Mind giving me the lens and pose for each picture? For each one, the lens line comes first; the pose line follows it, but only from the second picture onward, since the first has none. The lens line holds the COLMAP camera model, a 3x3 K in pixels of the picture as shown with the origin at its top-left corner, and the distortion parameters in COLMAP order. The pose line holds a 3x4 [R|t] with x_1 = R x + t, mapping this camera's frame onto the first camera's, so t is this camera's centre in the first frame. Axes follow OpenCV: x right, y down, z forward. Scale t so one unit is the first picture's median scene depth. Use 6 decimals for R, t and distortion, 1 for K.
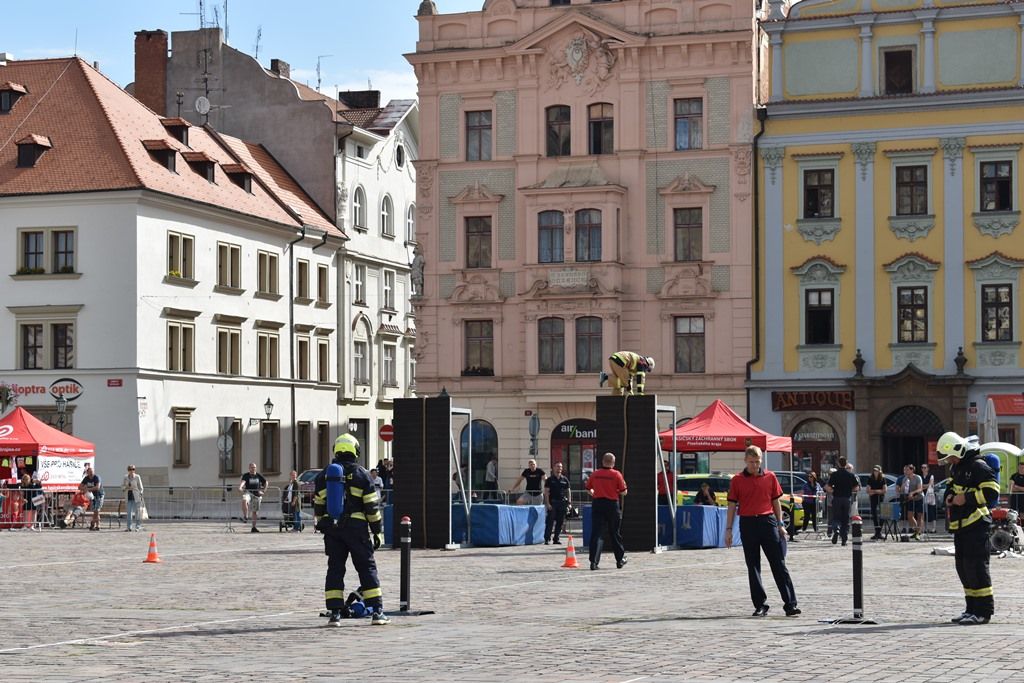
lens RADIAL K [[2344.3, 0, 508.8], [0, 2344.3, 348.2], [0, 0, 1]] dist [0.084427, 0.000000]
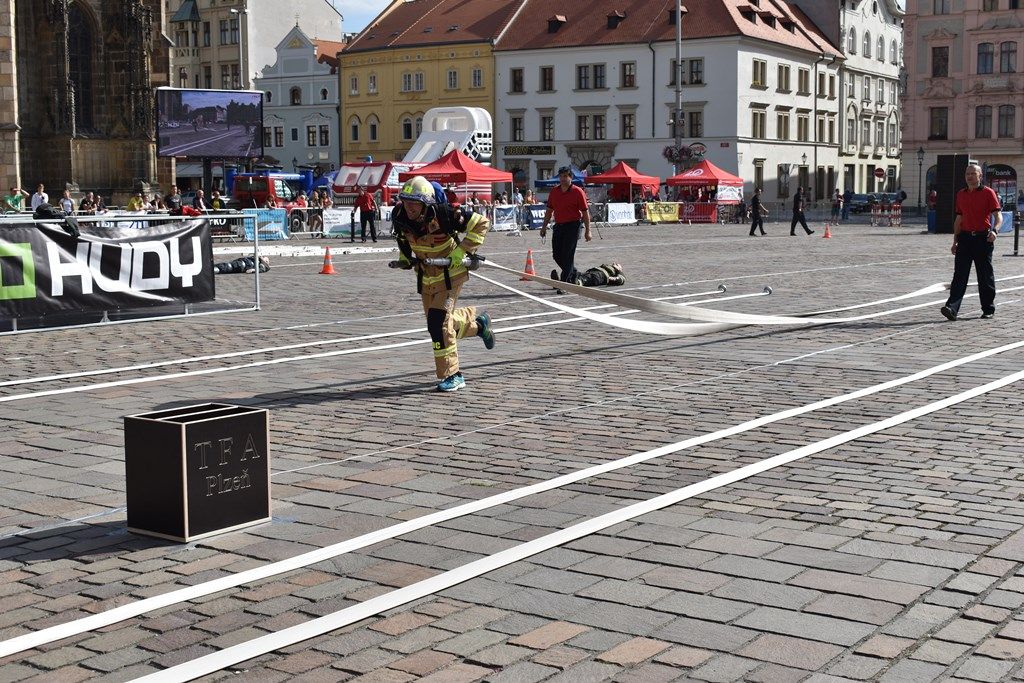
lens RADIAL K [[1427.5, 0, 520.5], [0, 1427.5, 345.2], [0, 0, 1]] dist [-0.029242, 0.000000]
pose [[0.967900, 0.026053, -0.249982, -0.046760], [0.013269, 0.987929, 0.154336, -0.004899], [0.250986, -0.152699, 0.955871, -0.121016]]
